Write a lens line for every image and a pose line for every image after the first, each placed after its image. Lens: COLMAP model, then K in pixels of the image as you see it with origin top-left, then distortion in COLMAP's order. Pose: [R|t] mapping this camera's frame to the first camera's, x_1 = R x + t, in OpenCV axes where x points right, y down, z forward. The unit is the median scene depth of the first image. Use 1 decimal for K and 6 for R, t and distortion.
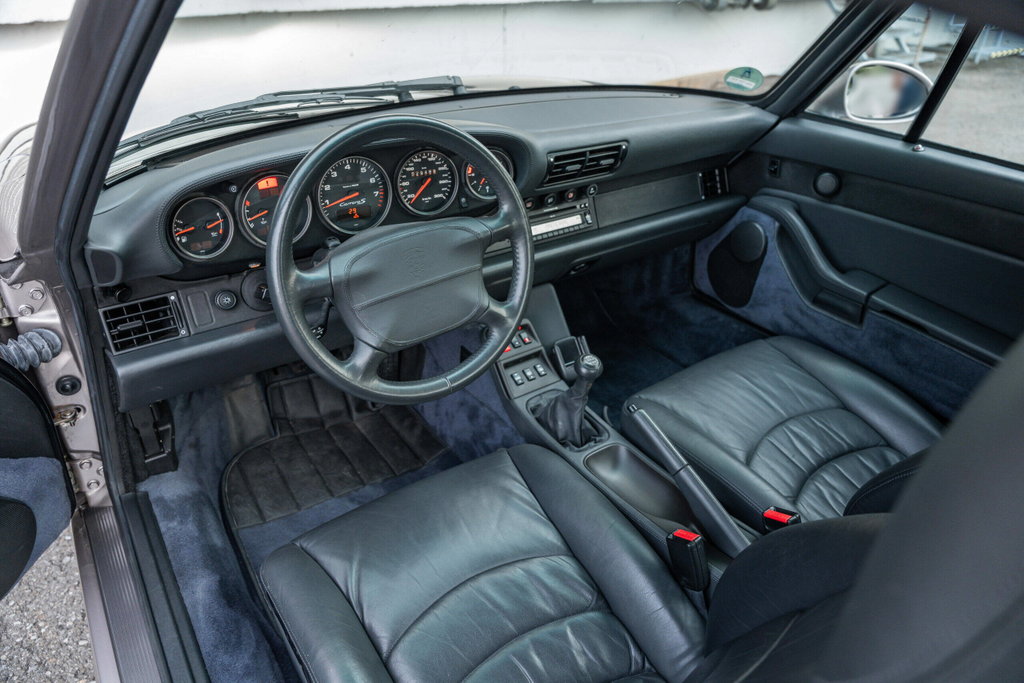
lens RADIAL K [[689.5, 0, 512.0], [0, 689.5, 338.8], [0, 0, 1]] dist [-0.006138, -0.002605]
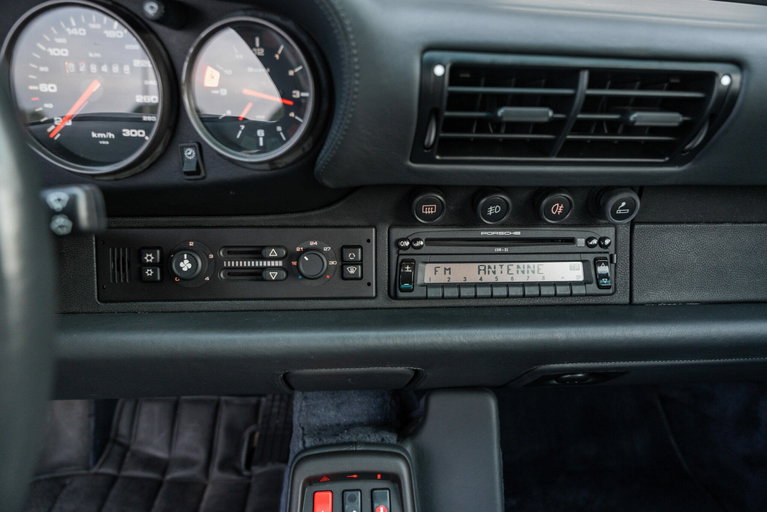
lens RADIAL K [[516.4, 0, 387.5], [0, 516.4, 252.4], [0, 0, 1]] dist [-0.006138, -0.002605]
pose [[0.857886, 0.201705, -0.472596, 0.151128], [-0.266014, 0.961229, -0.072629, -0.138210], [0.439623, 0.188024, 0.878281, 0.711081]]
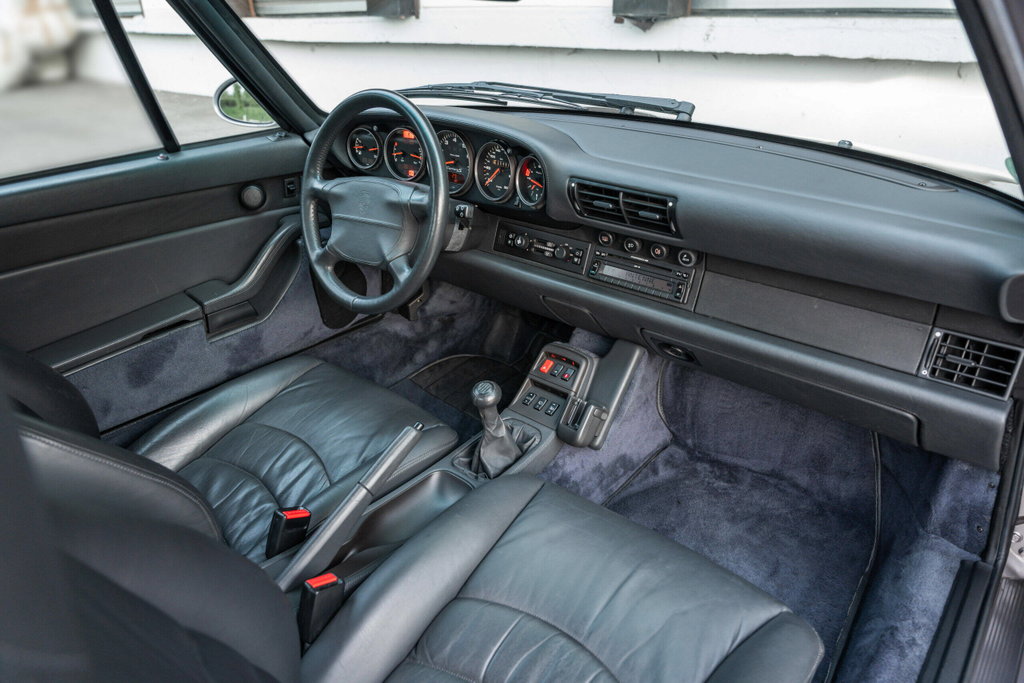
lens RADIAL K [[689.5, 0, 506.5], [0, 689.5, 335.3], [0, 0, 1]] dist [-0.006138, -0.002605]
pose [[0.221598, 0.412862, -0.883425, 0.830193], [-0.470031, 0.838982, 0.274190, -0.270543], [0.854380, 0.354477, 0.379975, 0.582224]]
